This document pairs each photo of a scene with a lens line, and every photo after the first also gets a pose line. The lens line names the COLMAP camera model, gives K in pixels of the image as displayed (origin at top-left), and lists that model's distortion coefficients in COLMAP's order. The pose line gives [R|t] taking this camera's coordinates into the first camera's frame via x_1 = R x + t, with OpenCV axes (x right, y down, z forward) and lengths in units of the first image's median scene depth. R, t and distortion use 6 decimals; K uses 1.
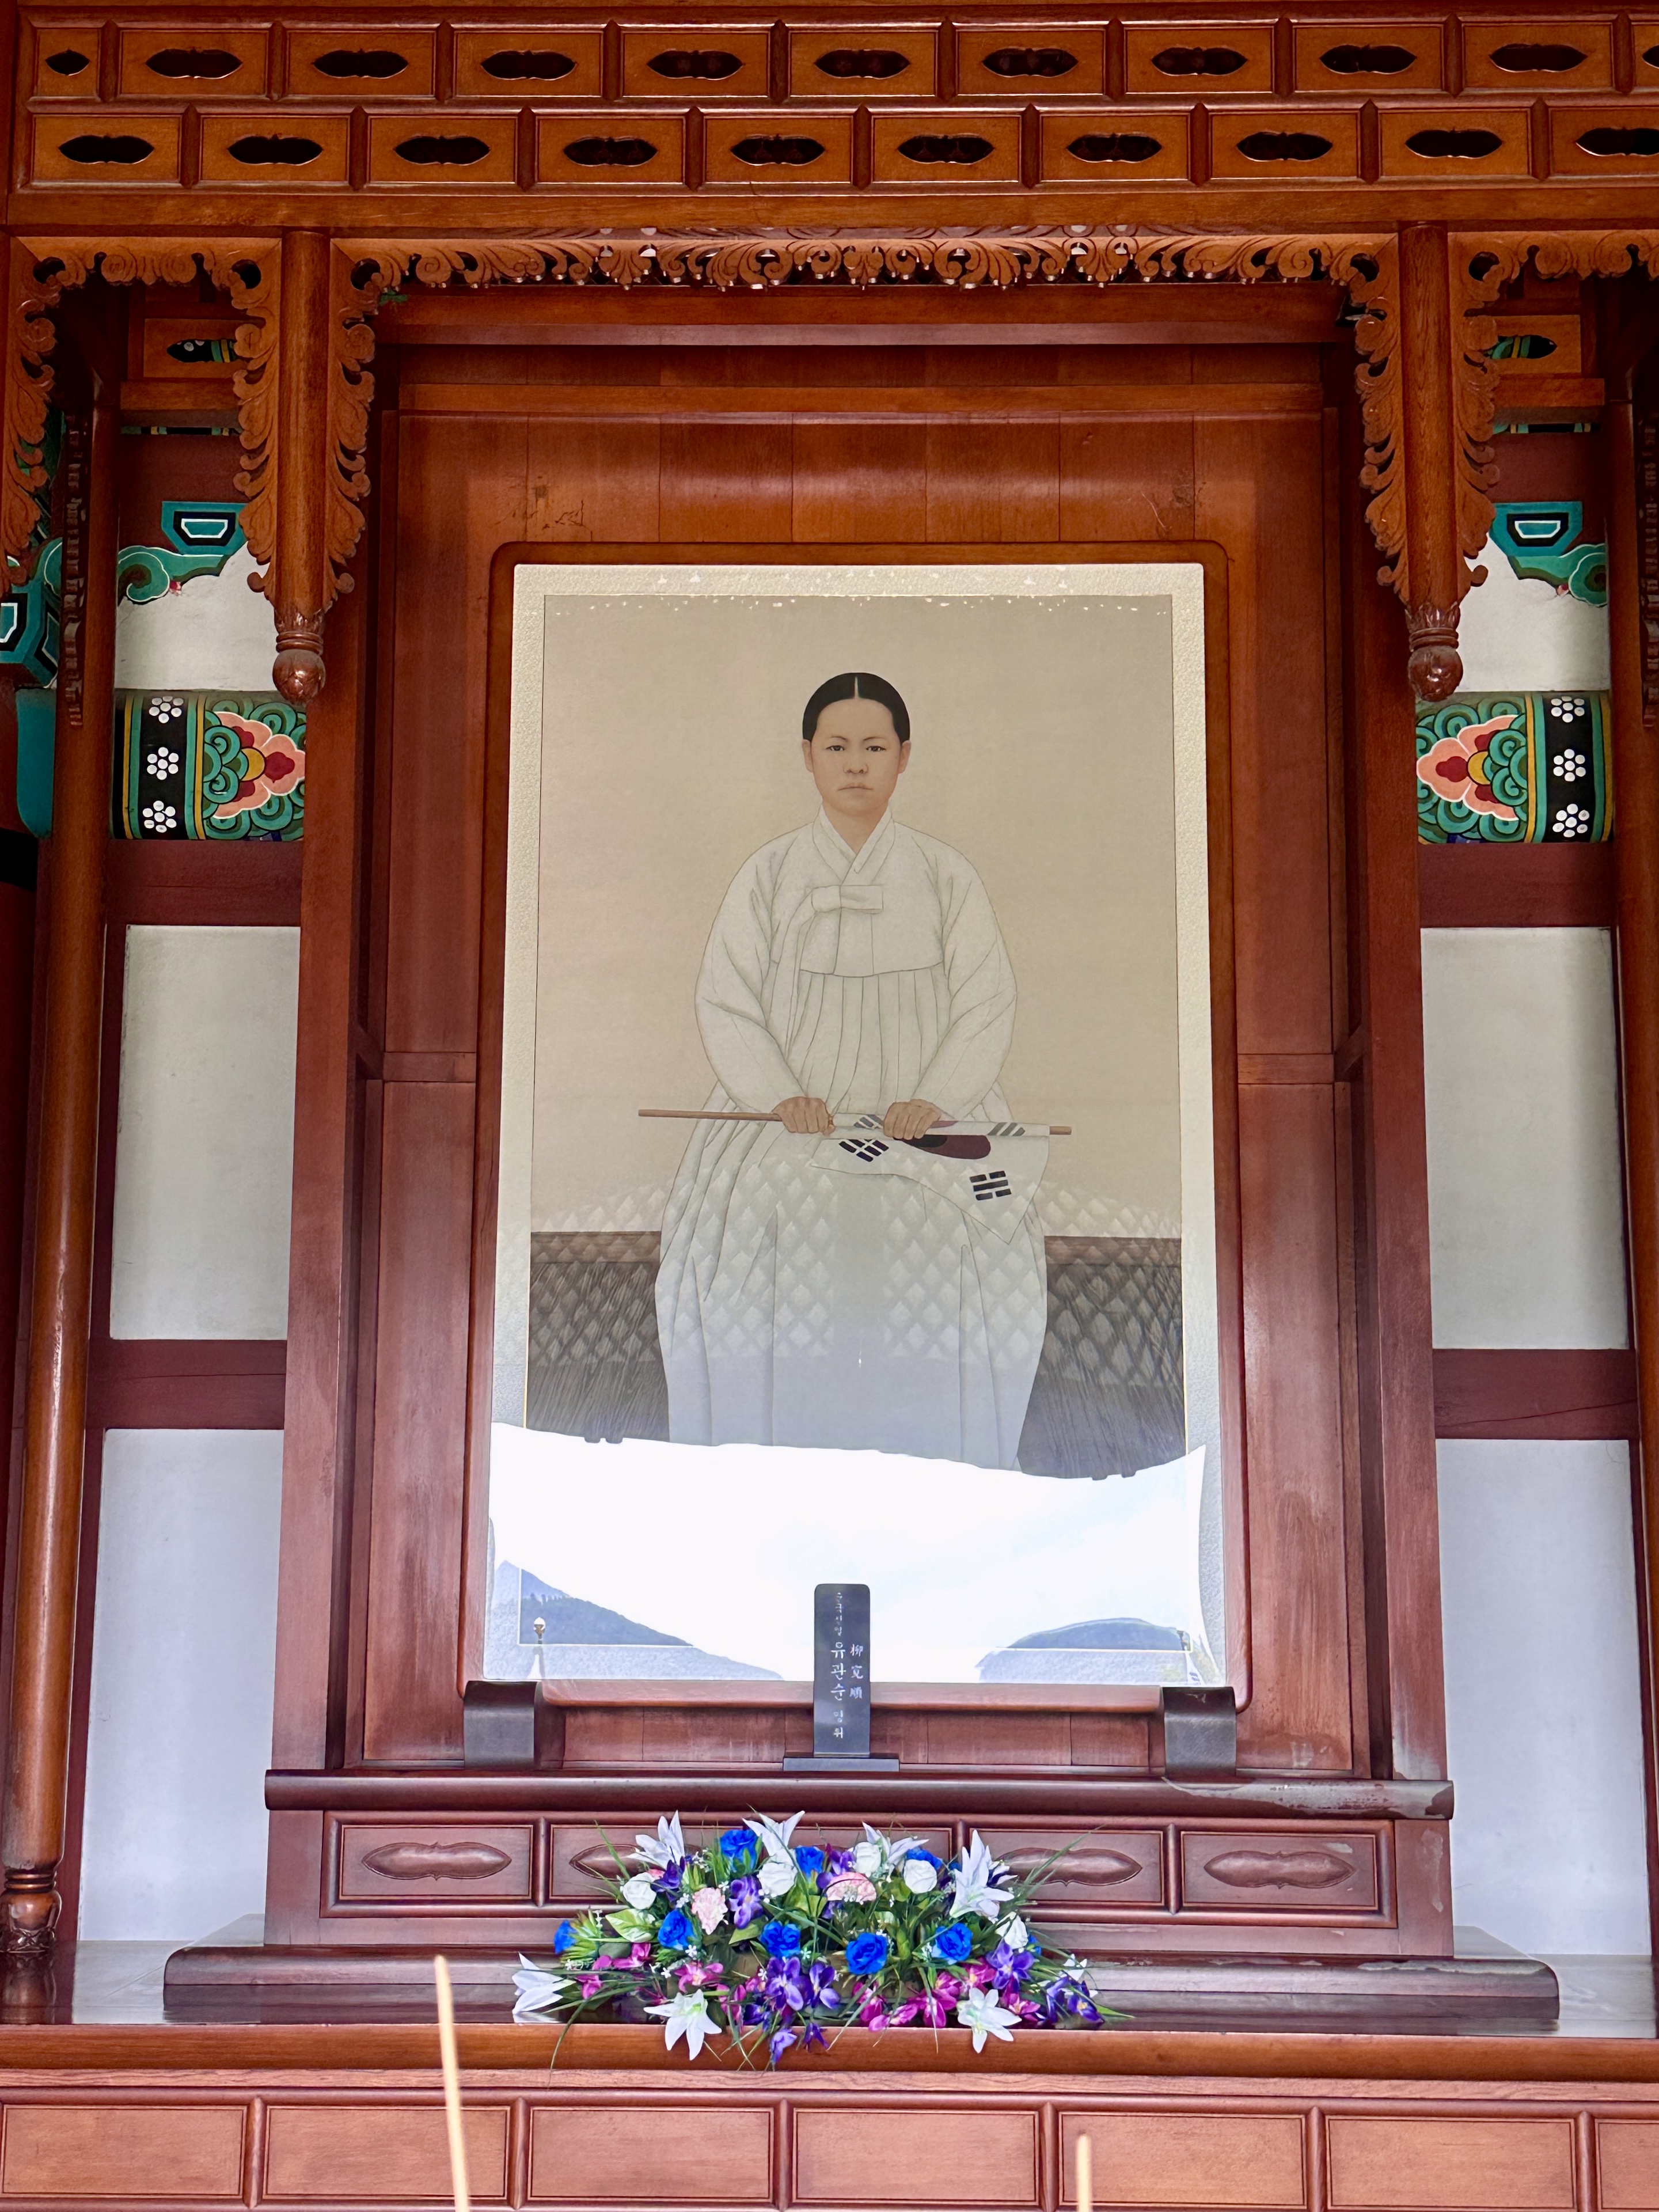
lens RADIAL K [[2995.5, 0, 801.0], [0, 2995.5, 1150.2], [0, 0, 1]] dist [0.113210, 0.000000]
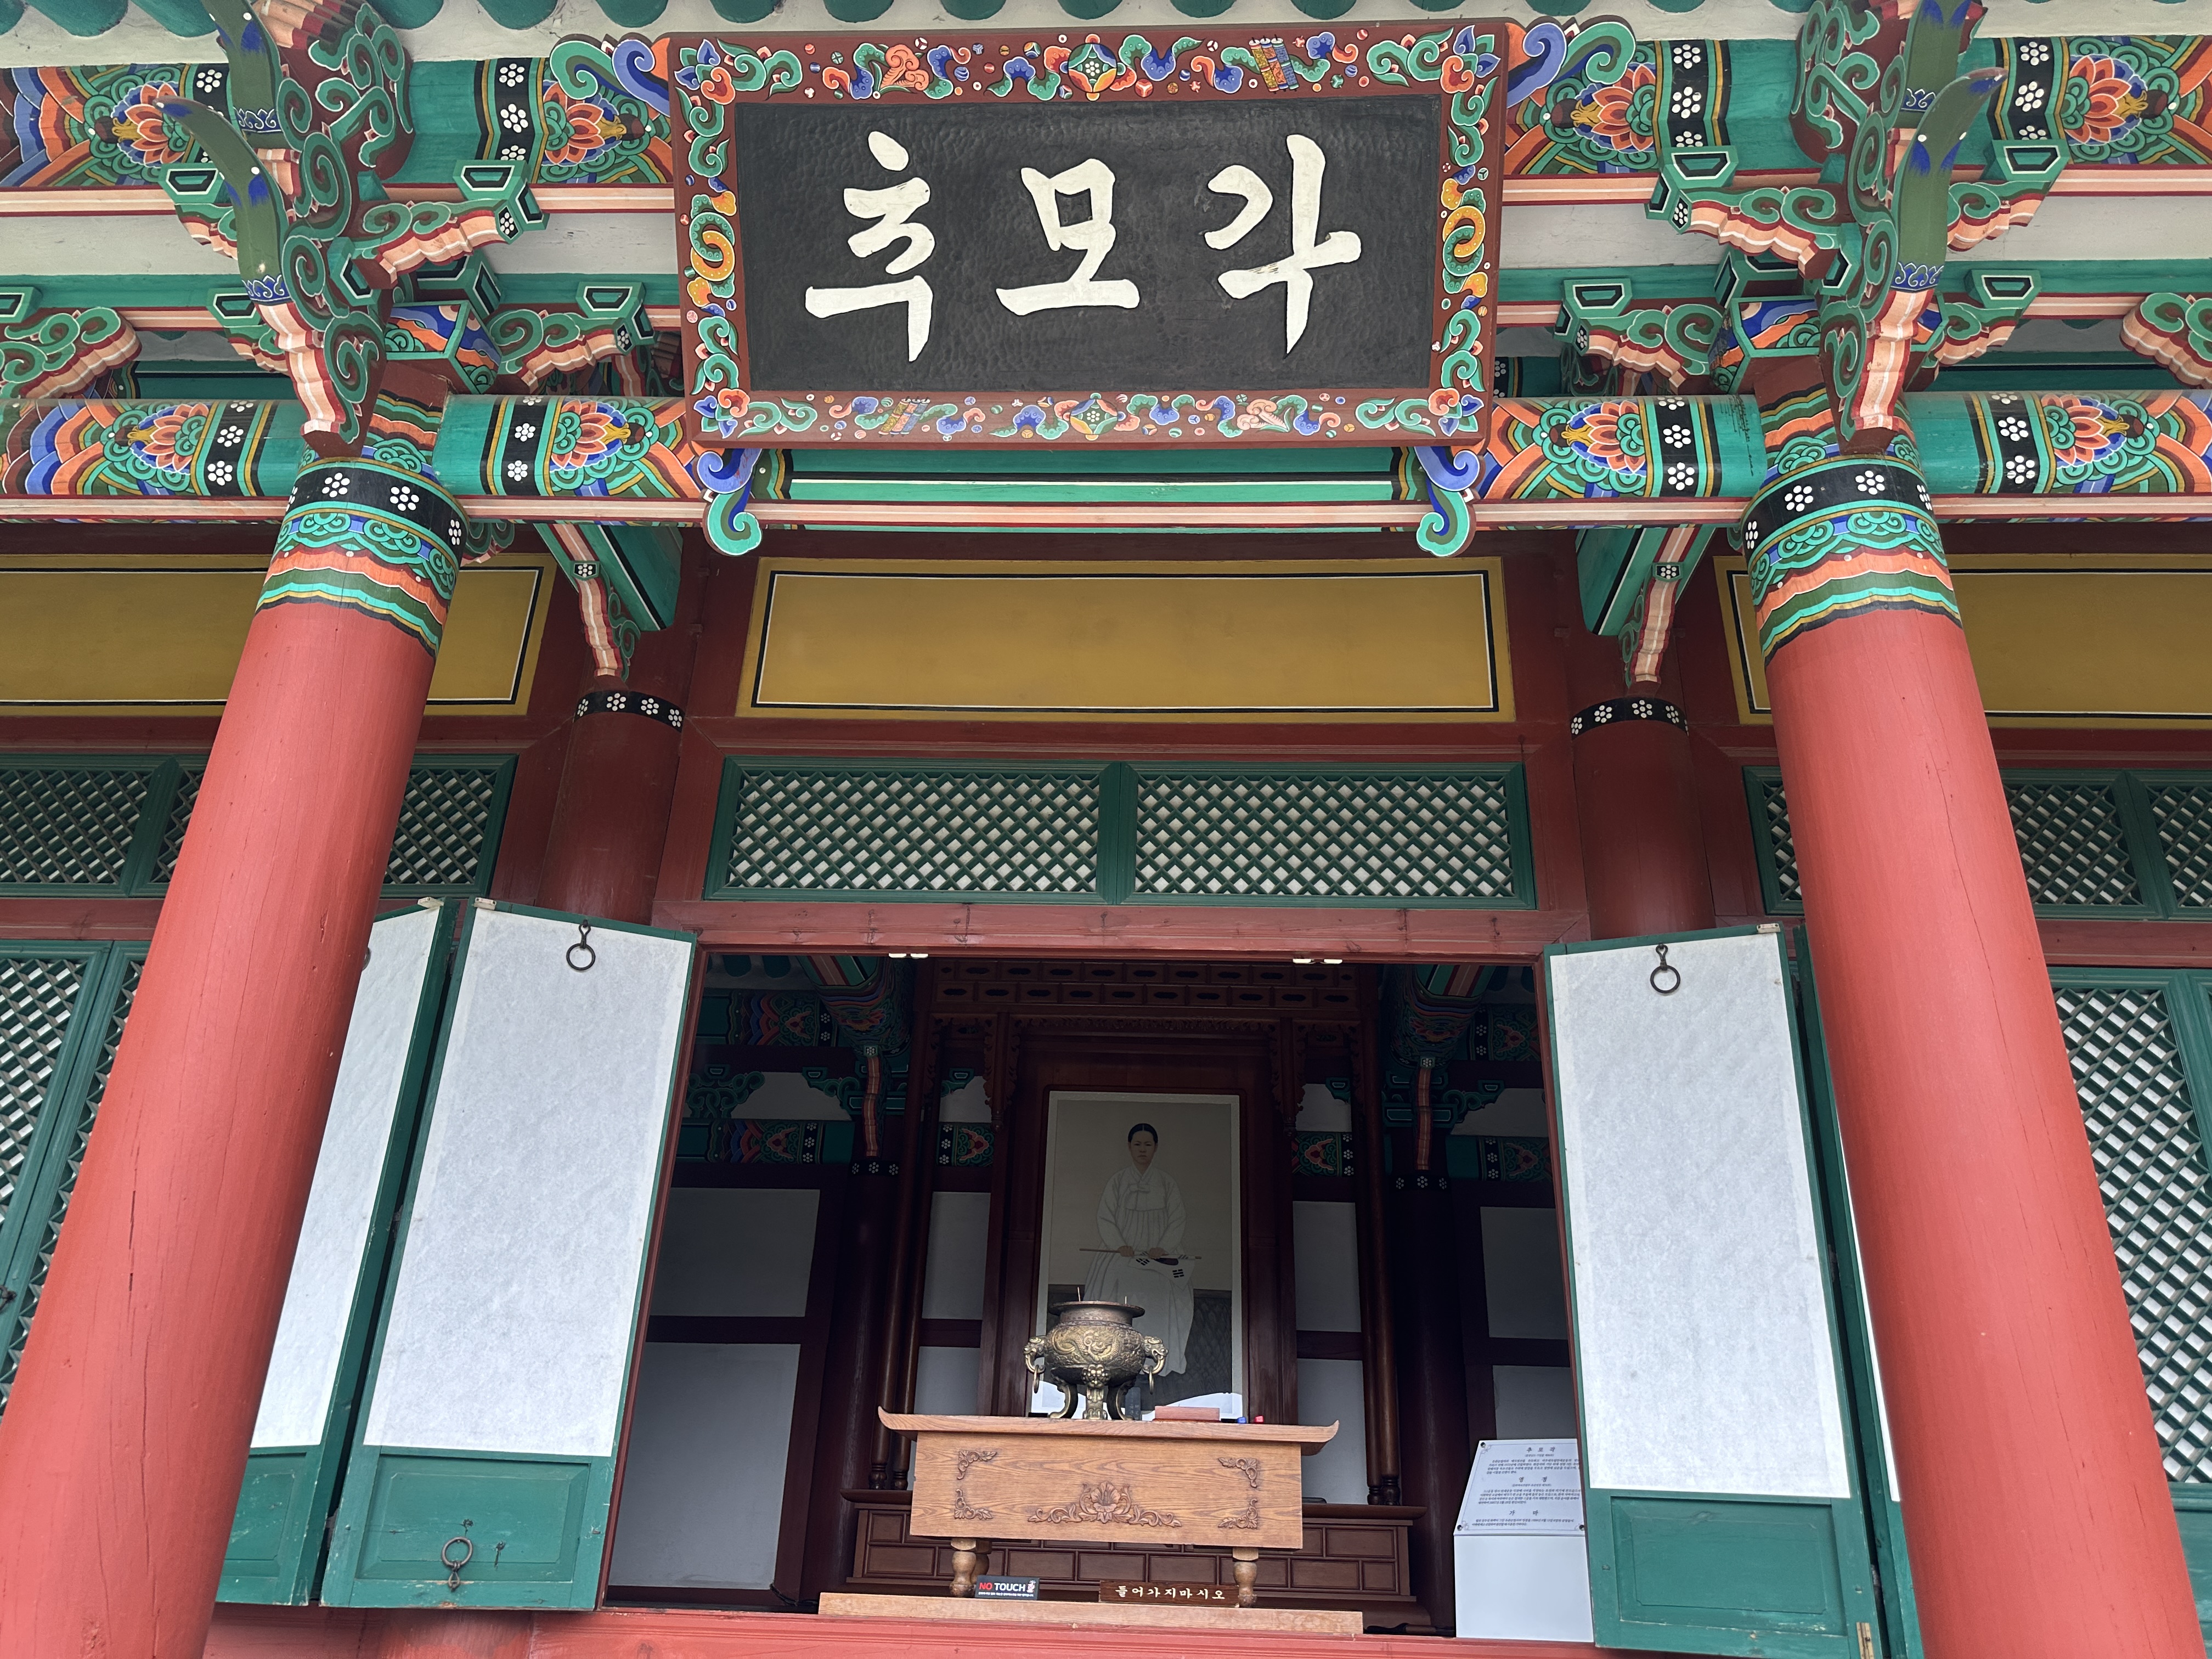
lens RADIAL K [[1633.7, 0, 1117.5], [0, 1633.7, 800.6], [0, 0, 1]] dist [0.096269, -0.018888]
pose [[0.999478, 0.015770, -0.028193, 0.040179], [-0.023437, 0.954626, -0.296884, 0.061526], [0.022232, 0.297390, 0.954497, -1.093889]]
